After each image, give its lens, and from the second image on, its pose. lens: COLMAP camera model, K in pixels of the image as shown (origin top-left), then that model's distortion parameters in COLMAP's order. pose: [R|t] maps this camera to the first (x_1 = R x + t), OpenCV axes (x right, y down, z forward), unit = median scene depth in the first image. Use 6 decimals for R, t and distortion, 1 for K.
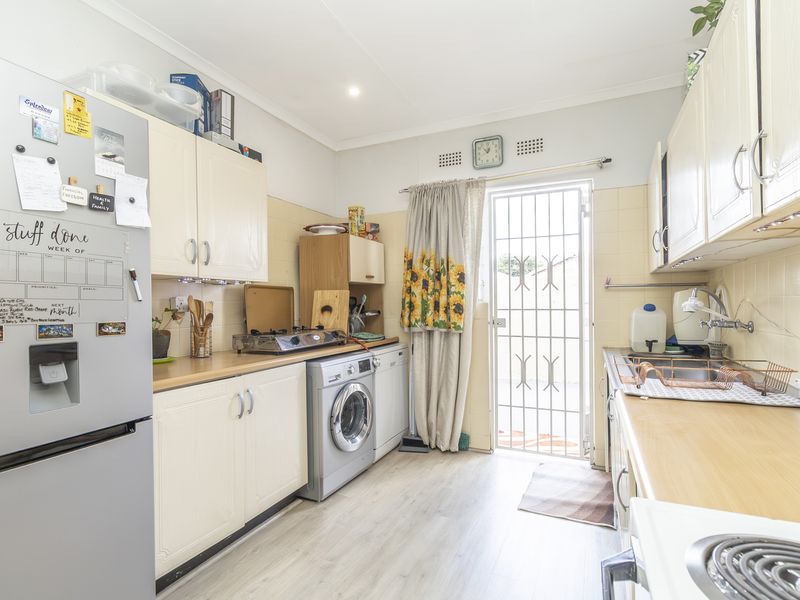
lens RADIAL K [[418.7, 0, 400.0], [0, 418.7, 300.0], [0, 0, 1]] dist [0.001689, 0.000087]
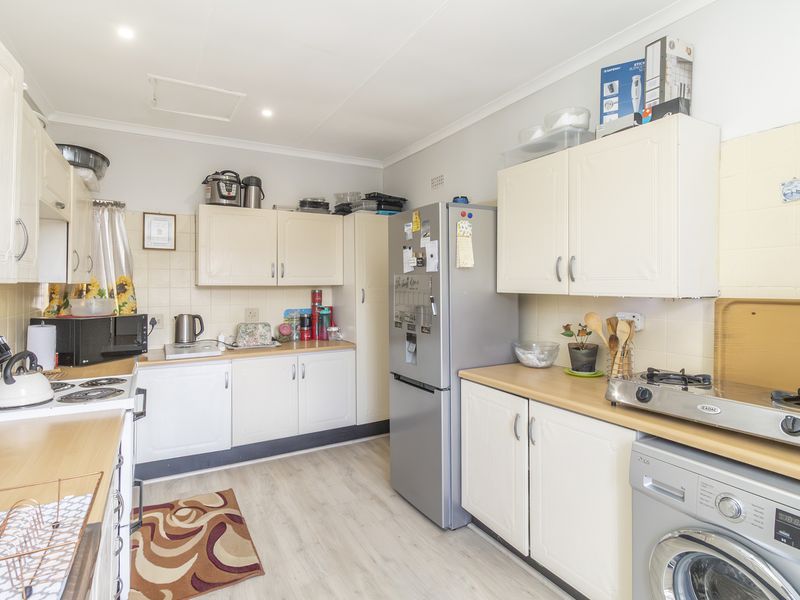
lens RADIAL K [[418.7, 0, 400.0], [0, 418.7, 300.0], [0, 0, 1]] dist [0.001689, 0.000087]
pose [[-0.579425, 0.027612, -0.814557, 0.796803], [0.003687, 0.999505, 0.031258, -0.111684], [0.815017, 0.015108, -0.579240, 1.838166]]
